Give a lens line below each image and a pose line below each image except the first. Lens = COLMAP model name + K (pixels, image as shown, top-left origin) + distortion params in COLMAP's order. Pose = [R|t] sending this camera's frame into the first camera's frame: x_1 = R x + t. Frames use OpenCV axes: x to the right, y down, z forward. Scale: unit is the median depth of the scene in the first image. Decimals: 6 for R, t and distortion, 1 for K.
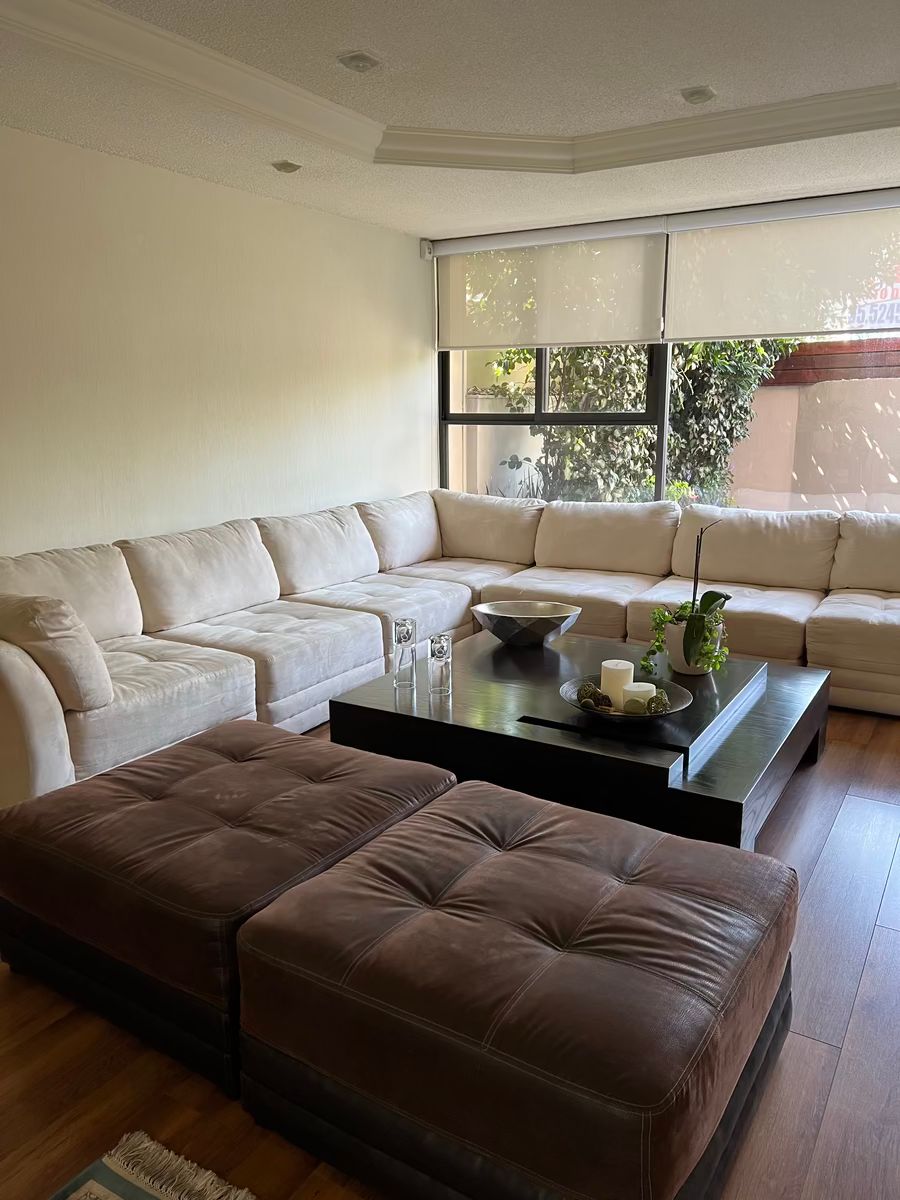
lens RADIAL K [[904.5, 0, 454.3], [0, 904.5, 598.4], [0, 0, 1]] dist [0.049662, -0.053299]
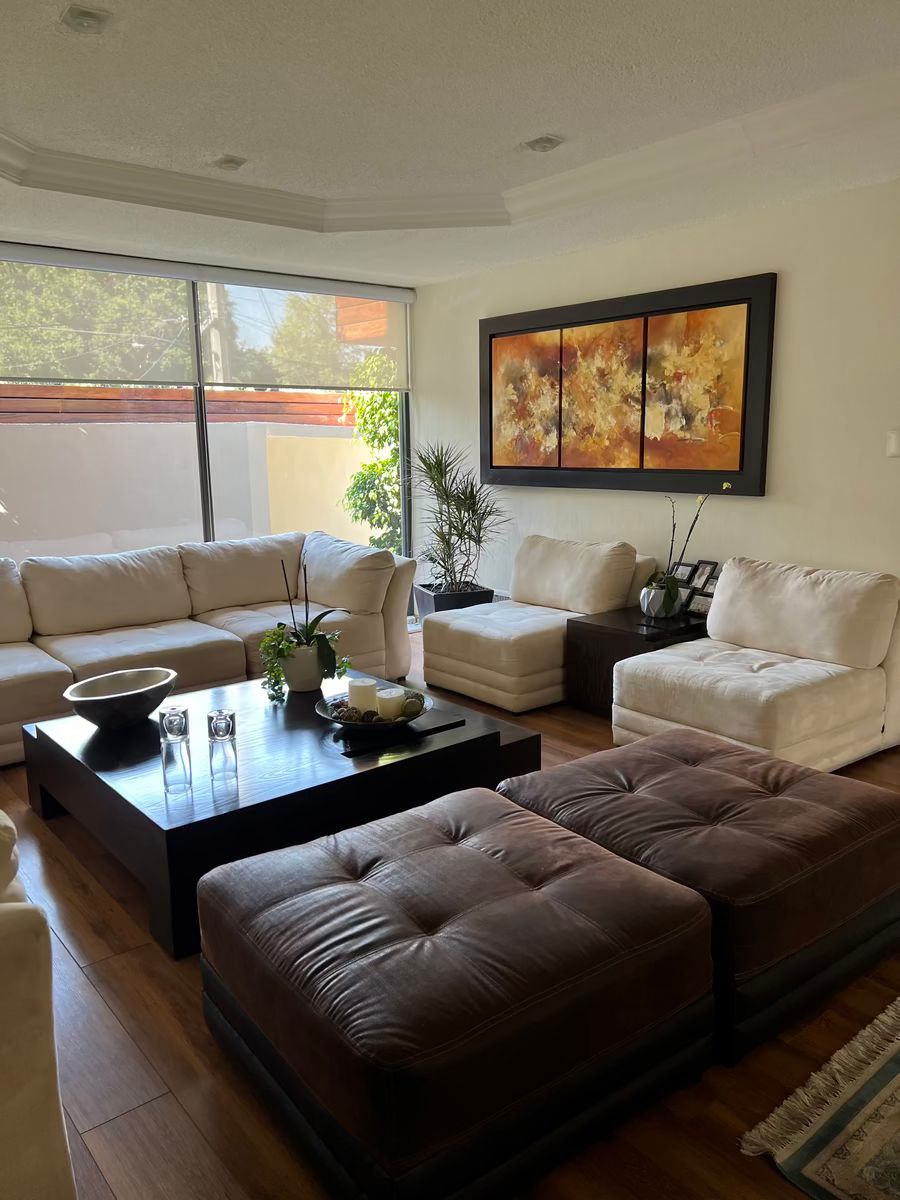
lens RADIAL K [[904.5, 0, 454.2], [0, 904.5, 600.2], [0, 0, 1]] dist [0.049662, -0.053299]
pose [[0.325997, -0.167912, 0.930339, -0.713773], [0.212112, 0.972001, 0.101107, -0.100971], [-0.921268, 0.164375, 0.352485, 0.452962]]
